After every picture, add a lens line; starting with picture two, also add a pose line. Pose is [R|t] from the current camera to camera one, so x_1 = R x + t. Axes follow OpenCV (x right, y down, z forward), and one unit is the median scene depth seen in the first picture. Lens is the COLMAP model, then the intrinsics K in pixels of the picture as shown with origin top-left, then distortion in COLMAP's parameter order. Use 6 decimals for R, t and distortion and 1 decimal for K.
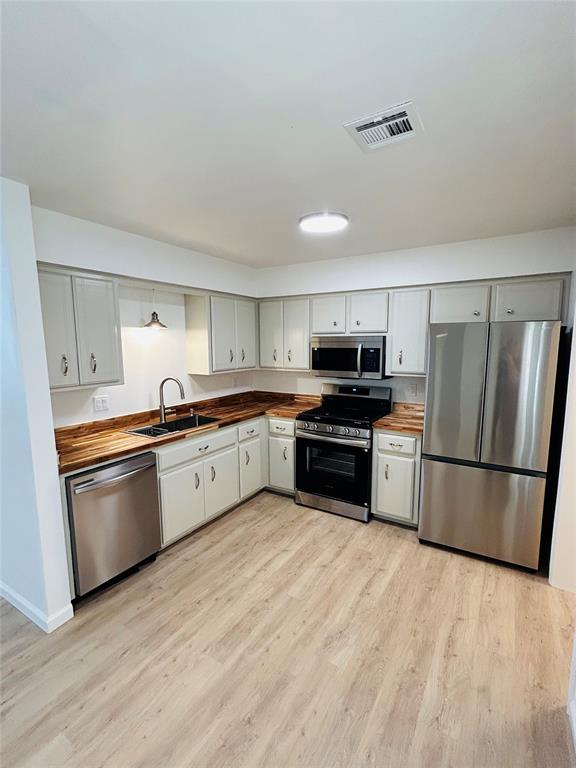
lens RADIAL K [[362.6, 0, 286.2], [0, 362.6, 388.1], [0, 0, 1]] dist [-0.001932, 0.002615]
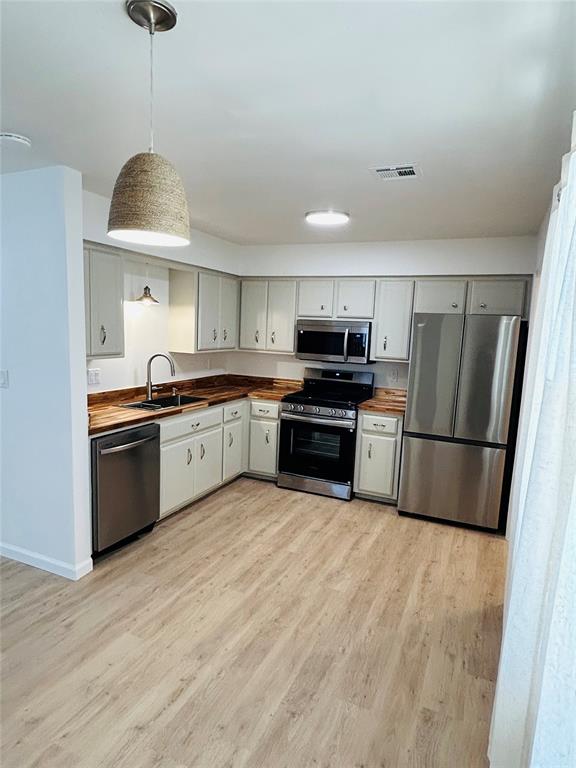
lens RADIAL K [[453.2, 0, 289.3], [0, 453.2, 383.8], [0, 0, 1]] dist [0.009047, -0.002214]
pose [[0.989908, 0.030072, 0.138485, -0.161749], [-0.030375, 0.999539, 0.000077, 0.047418], [-0.138419, -0.004283, 0.990364, -0.308289]]
